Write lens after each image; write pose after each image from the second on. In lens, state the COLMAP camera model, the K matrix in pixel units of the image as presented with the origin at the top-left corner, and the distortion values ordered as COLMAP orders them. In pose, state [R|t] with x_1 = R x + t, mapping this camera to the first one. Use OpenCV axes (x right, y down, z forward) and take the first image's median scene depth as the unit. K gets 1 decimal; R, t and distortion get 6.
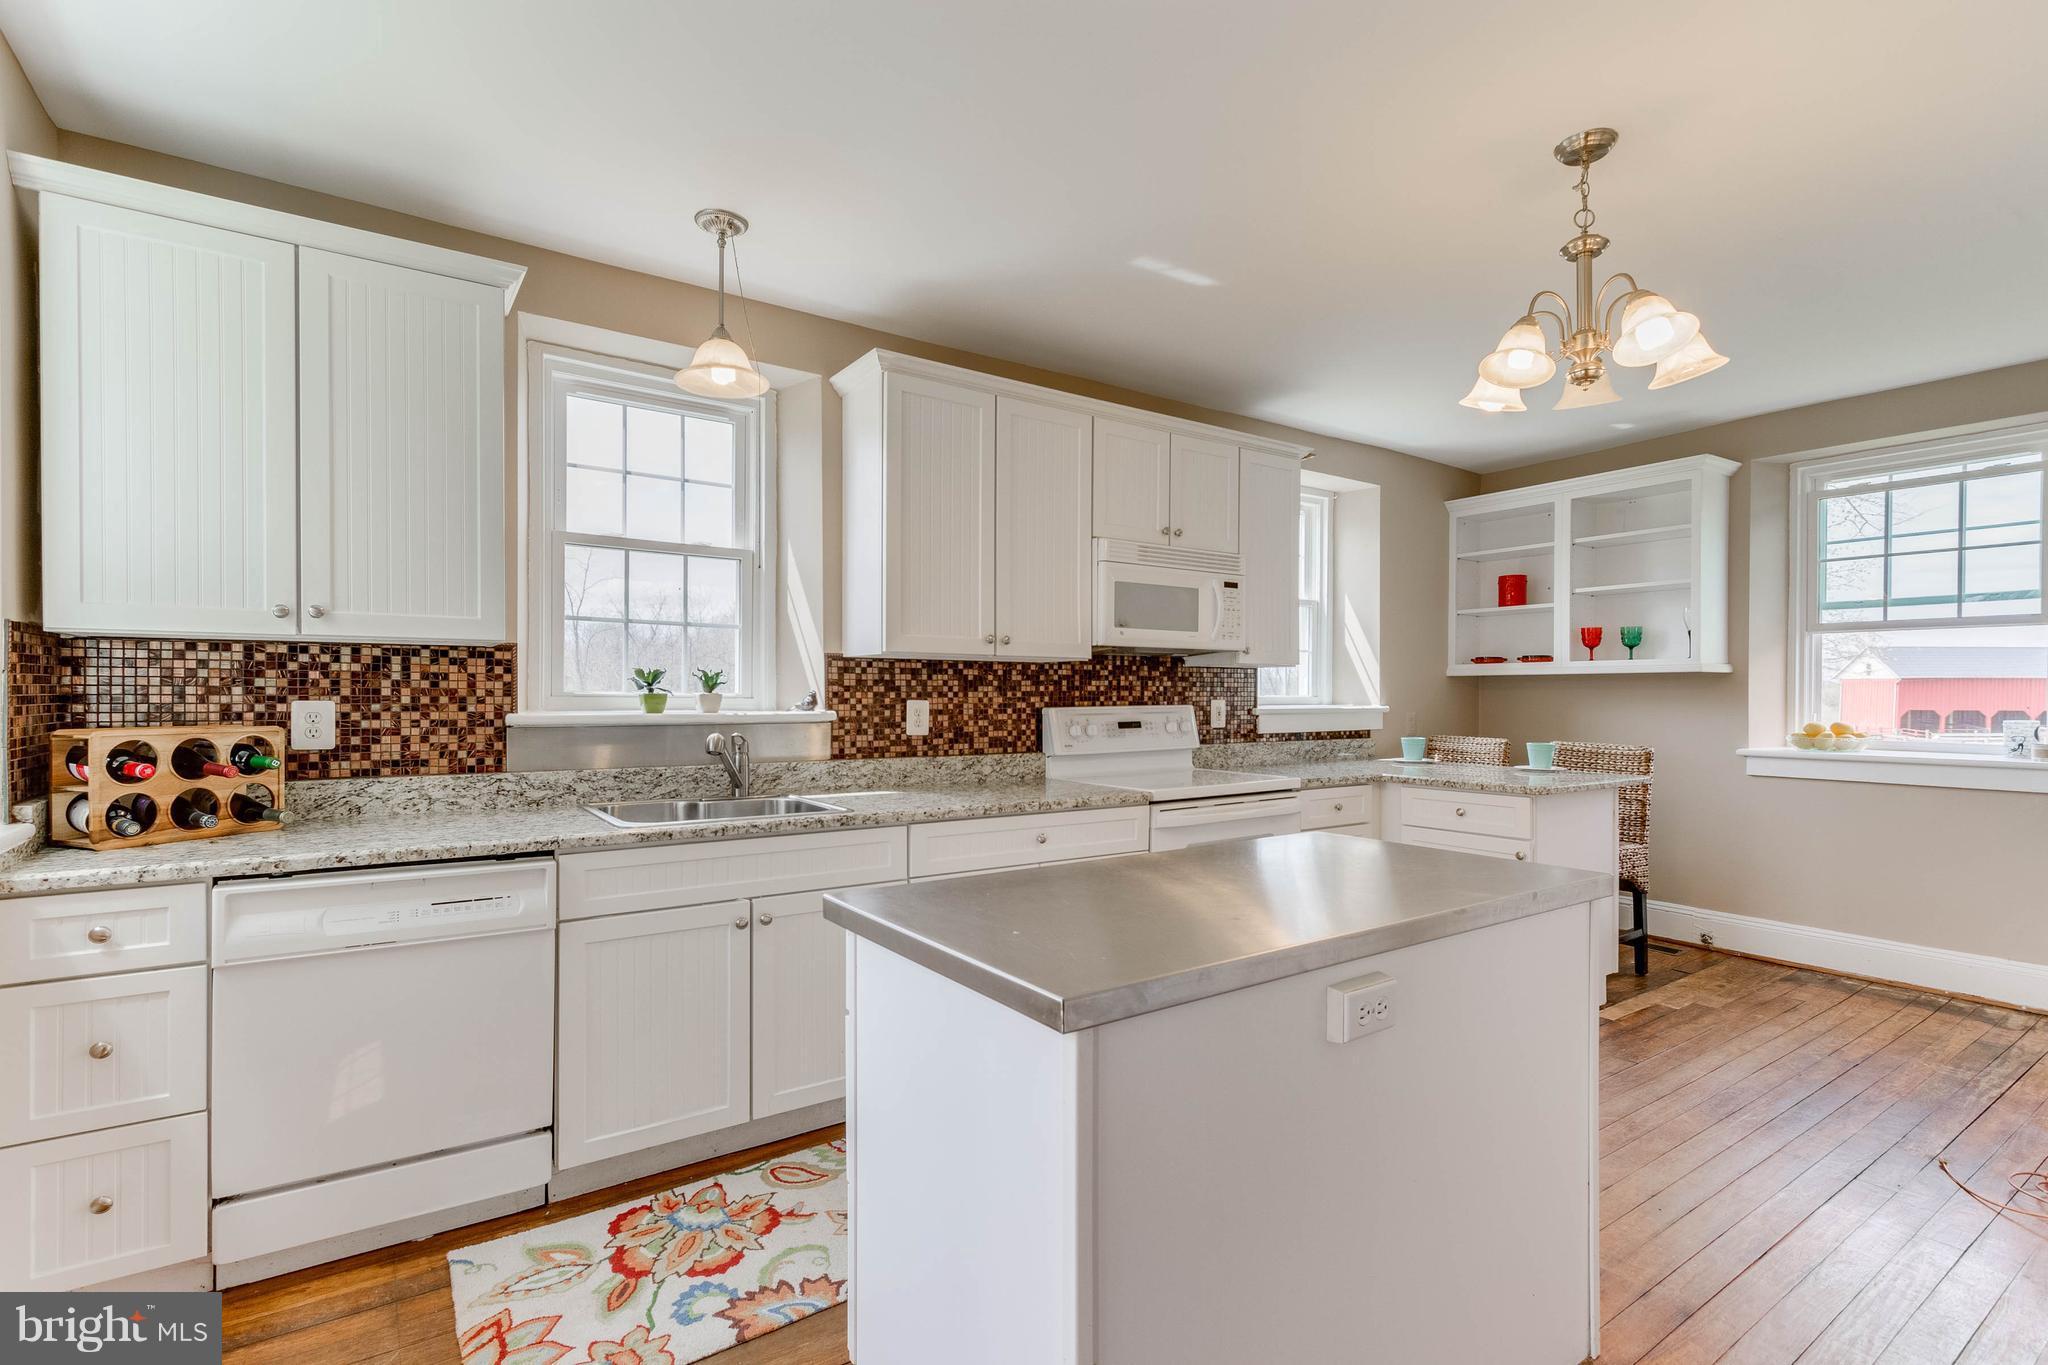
lens RADIAL K [[961.7, 0, 1005.0], [0, 961.7, 701.9], [0, 0, 1]] dist [0.002158, 0.000170]
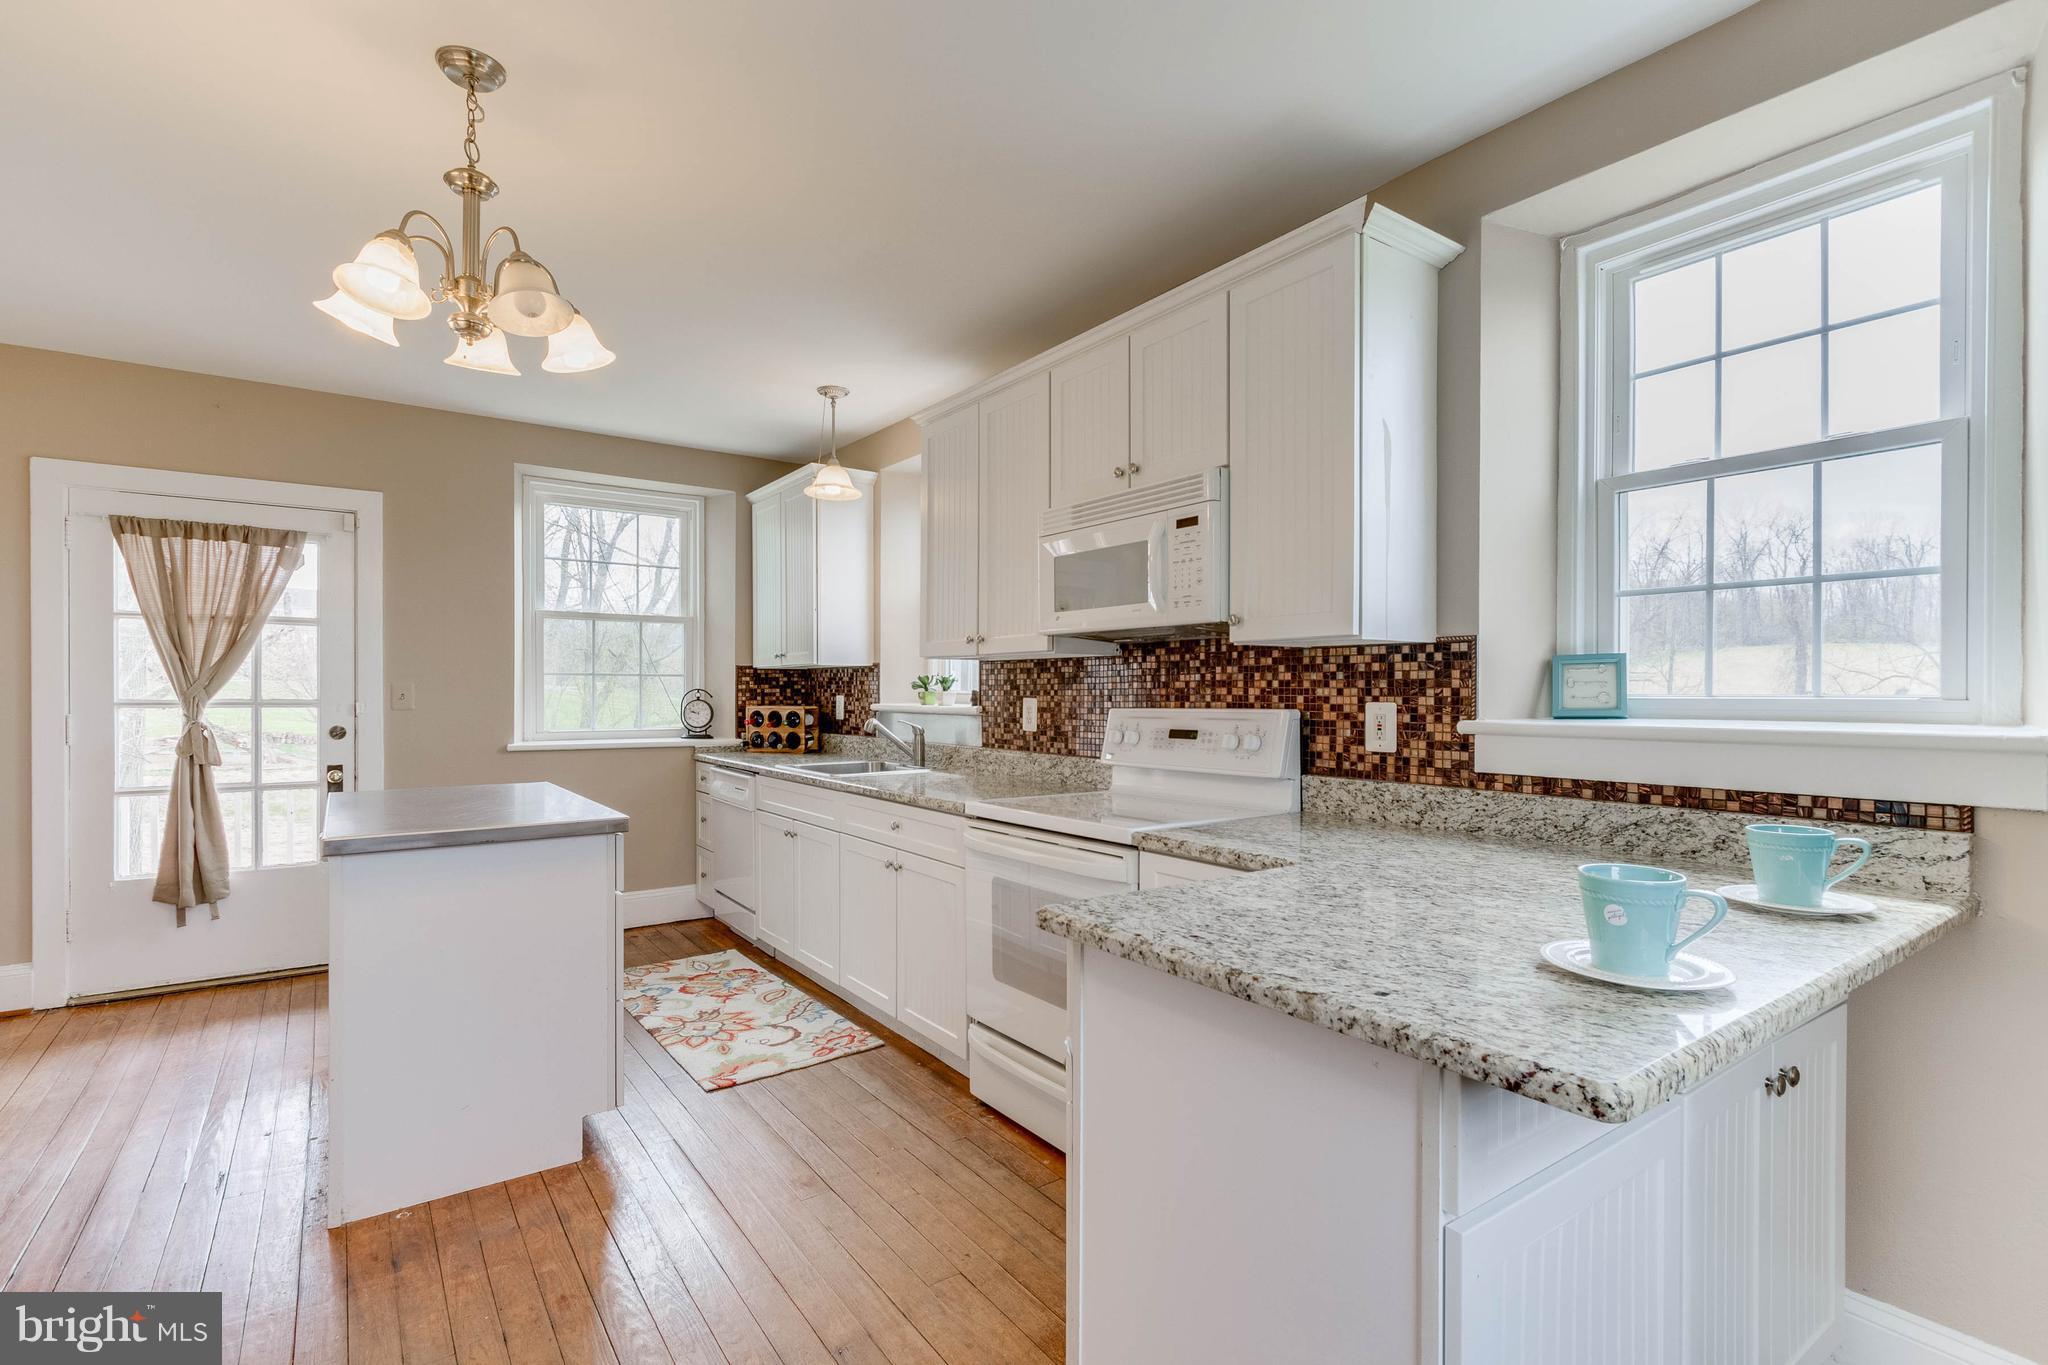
lens RADIAL K [[961.7, 0, 1005.0], [0, 961.7, 701.9], [0, 0, 1]] dist [0.002158, 0.000170]
pose [[0.010676, 0.008058, -0.999911, 0.952126], [-0.010673, 0.999911, 0.007944, -0.005549], [0.999886, 0.010587, 0.010761, 0.946802]]
